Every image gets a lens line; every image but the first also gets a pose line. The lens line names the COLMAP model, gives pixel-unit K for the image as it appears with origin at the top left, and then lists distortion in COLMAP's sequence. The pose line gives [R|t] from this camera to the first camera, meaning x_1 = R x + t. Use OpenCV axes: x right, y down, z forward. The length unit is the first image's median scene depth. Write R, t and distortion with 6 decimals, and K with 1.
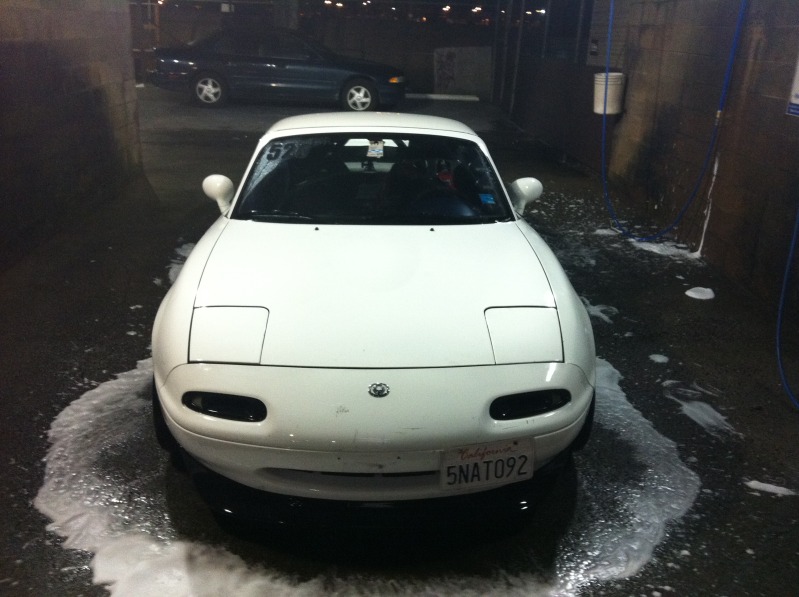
lens RADIAL K [[697.1, 0, 399.5], [0, 697.1, 298.5], [0, 0, 1]] dist [0.043411, -0.090069]
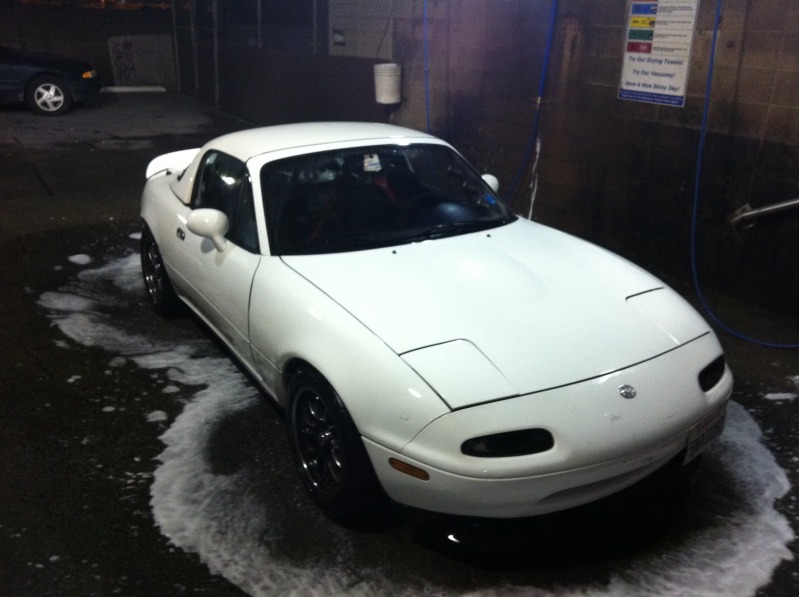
lens RADIAL K [[697.1, 0, 399.5], [0, 697.1, 298.5], [0, 0, 1]] dist [0.043411, -0.090069]
pose [[0.884018, -0.182158, 0.430501, -0.441875], [0.172344, 0.983079, 0.062068, -0.077672], [-0.434523, 0.019325, 0.900453, 0.099197]]
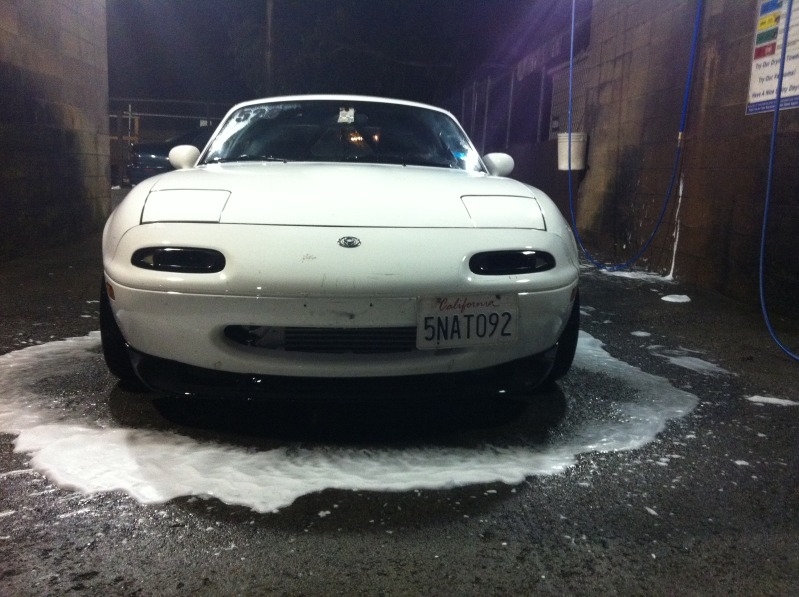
lens RADIAL K [[693.7, 0, 399.5], [0, 693.7, 298.5], [0, 0, 1]] dist [0.046981, -0.052223]
pose [[0.999184, -0.007257, 0.039724, 0.000222], [0.013806, 0.985831, -0.167171, 0.203449], [-0.037949, 0.167583, 0.985127, 0.060461]]
